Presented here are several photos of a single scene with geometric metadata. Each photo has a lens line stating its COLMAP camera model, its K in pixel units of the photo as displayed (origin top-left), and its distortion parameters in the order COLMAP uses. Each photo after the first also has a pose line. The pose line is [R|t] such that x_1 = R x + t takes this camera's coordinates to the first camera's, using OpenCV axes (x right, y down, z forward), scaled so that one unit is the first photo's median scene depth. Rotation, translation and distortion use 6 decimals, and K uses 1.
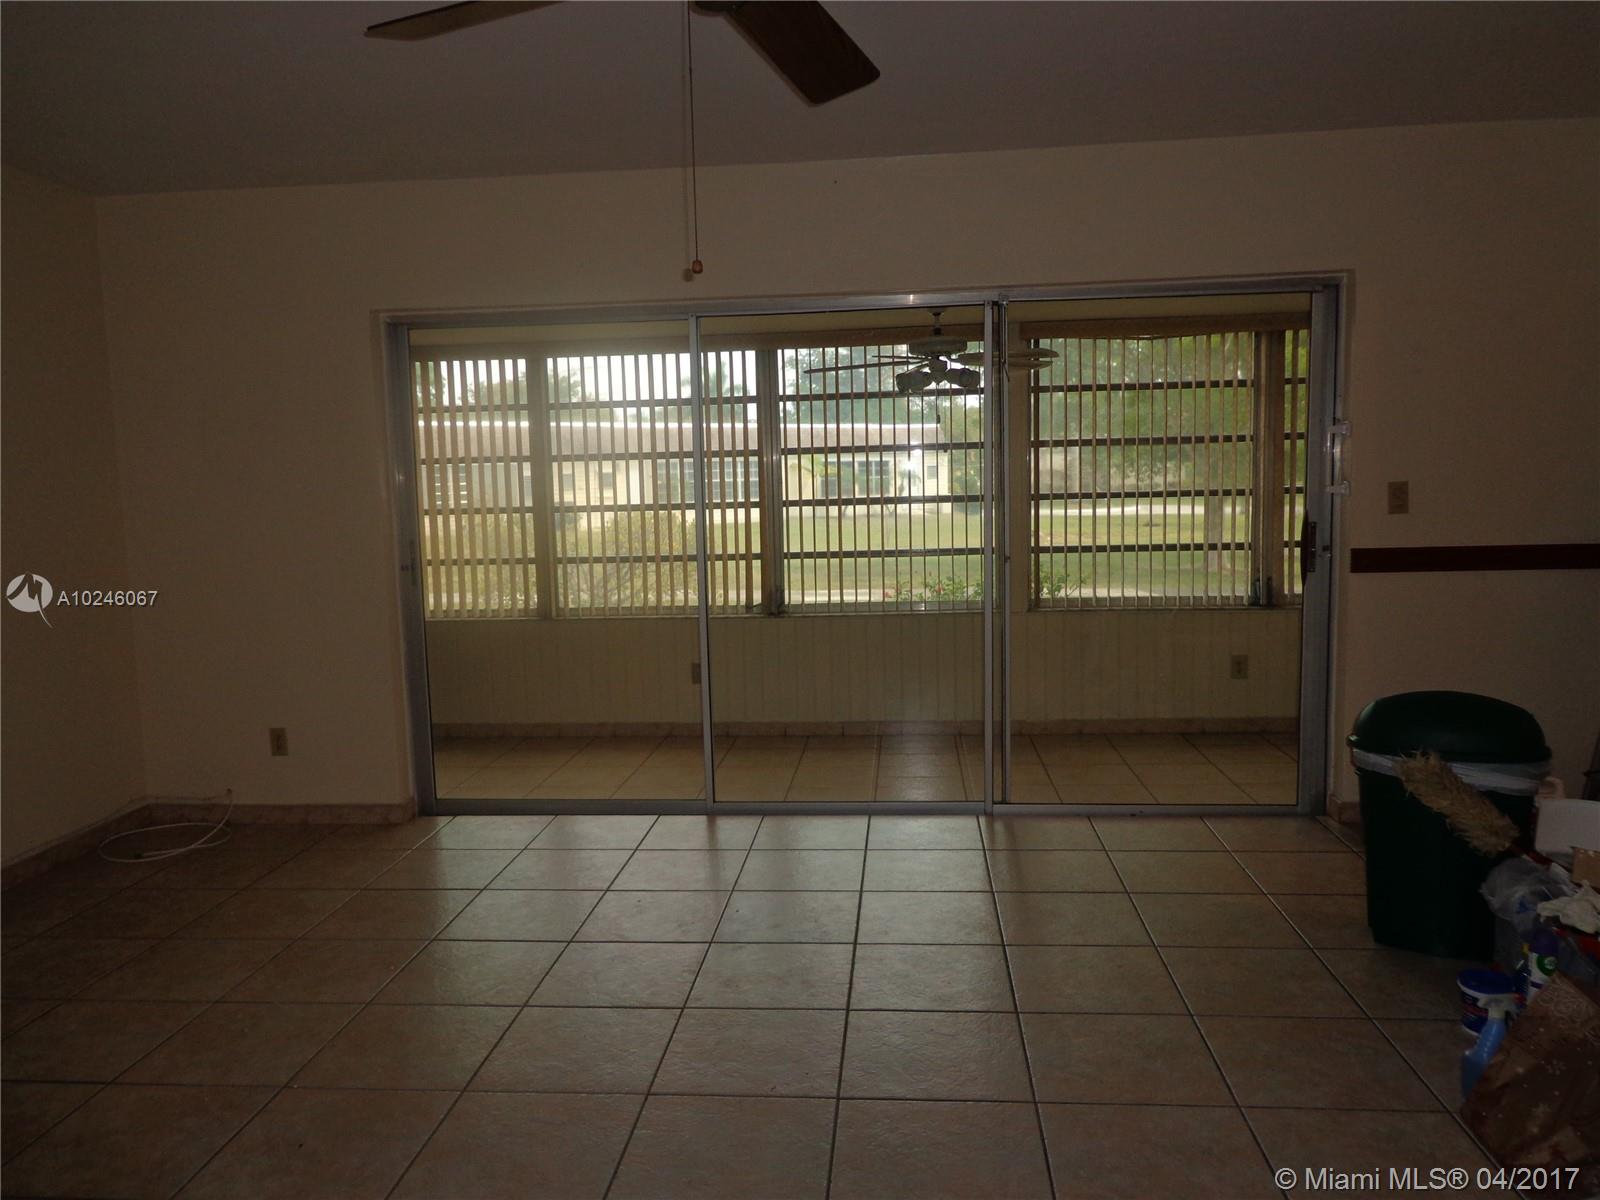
lens RADIAL K [[1177.6, 0, 800.0], [0, 1177.6, 600.0], [0, 0, 1]] dist [0.004666, 0.003132]
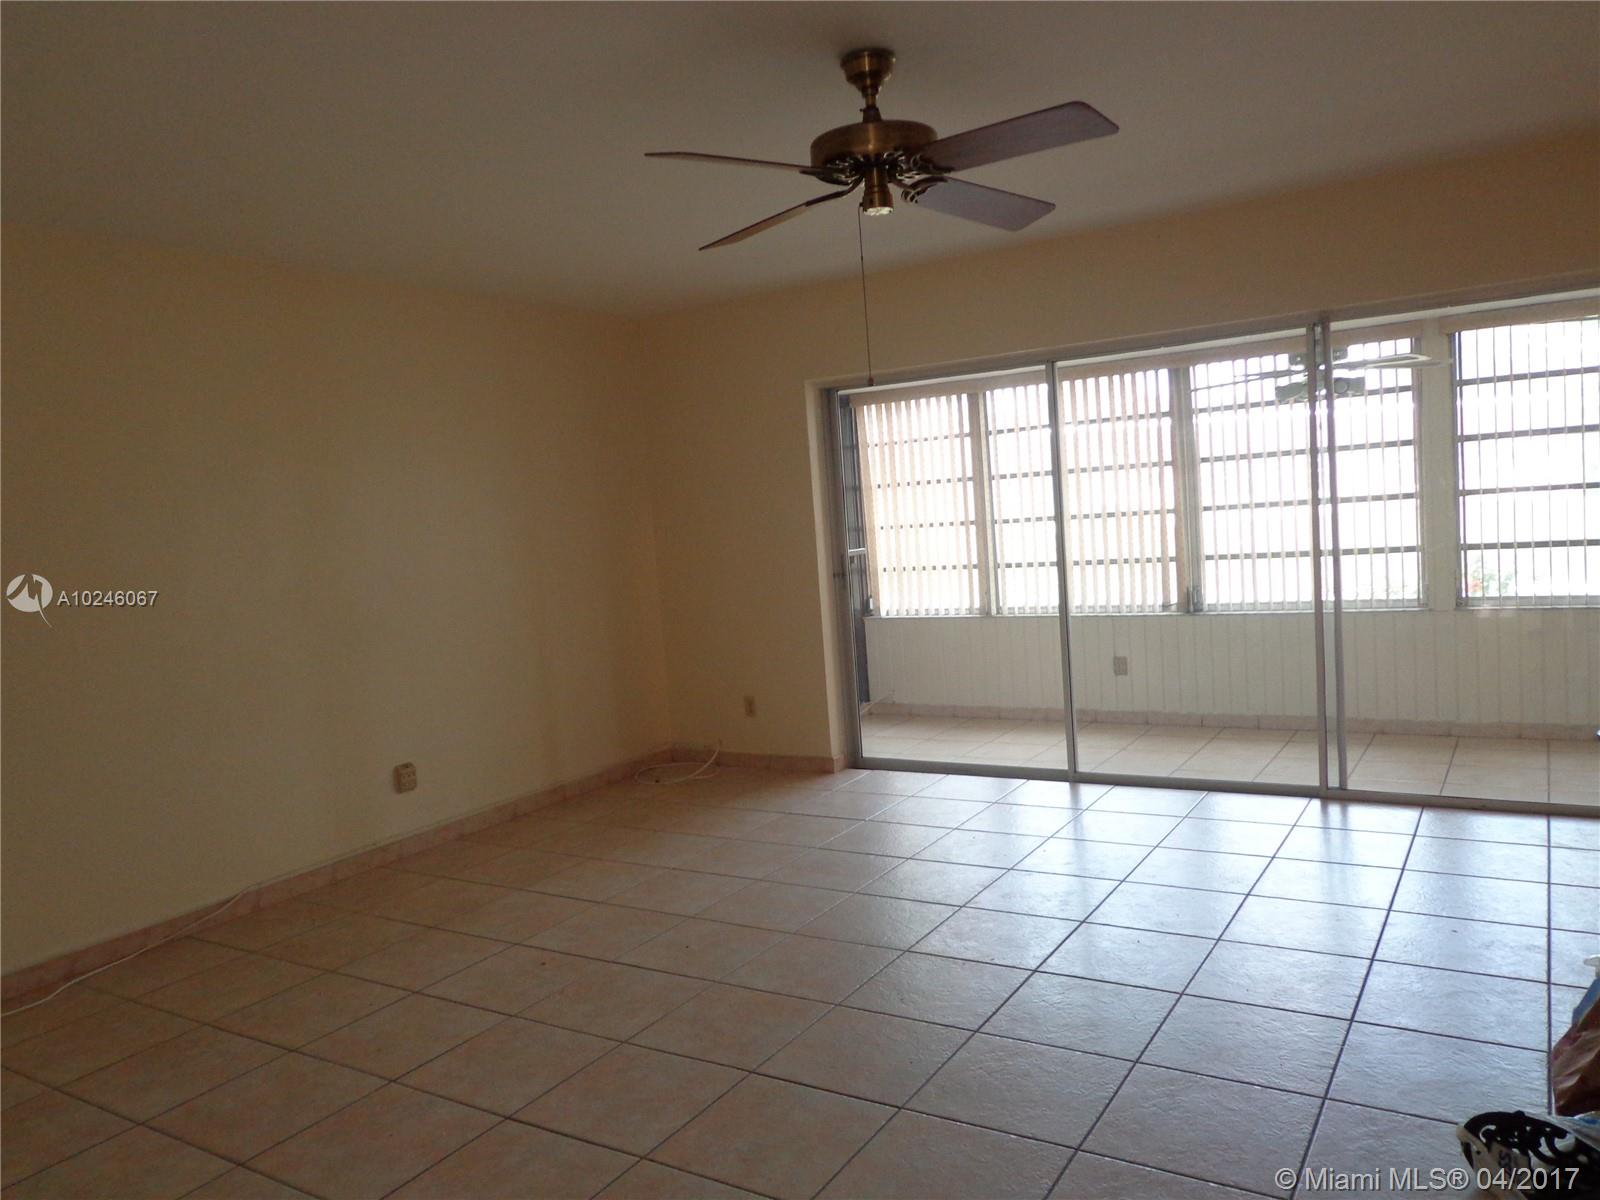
lens RADIAL K [[1177.6, 0, 800.0], [0, 1177.6, 600.0], [0, 0, 1]] dist [0.004666, 0.003132]
pose [[0.890039, -0.004621, -0.455860, 0.182893], [0.005276, 0.999986, 0.000165, -0.001627], [0.455853, -0.002552, 0.890051, -0.143363]]
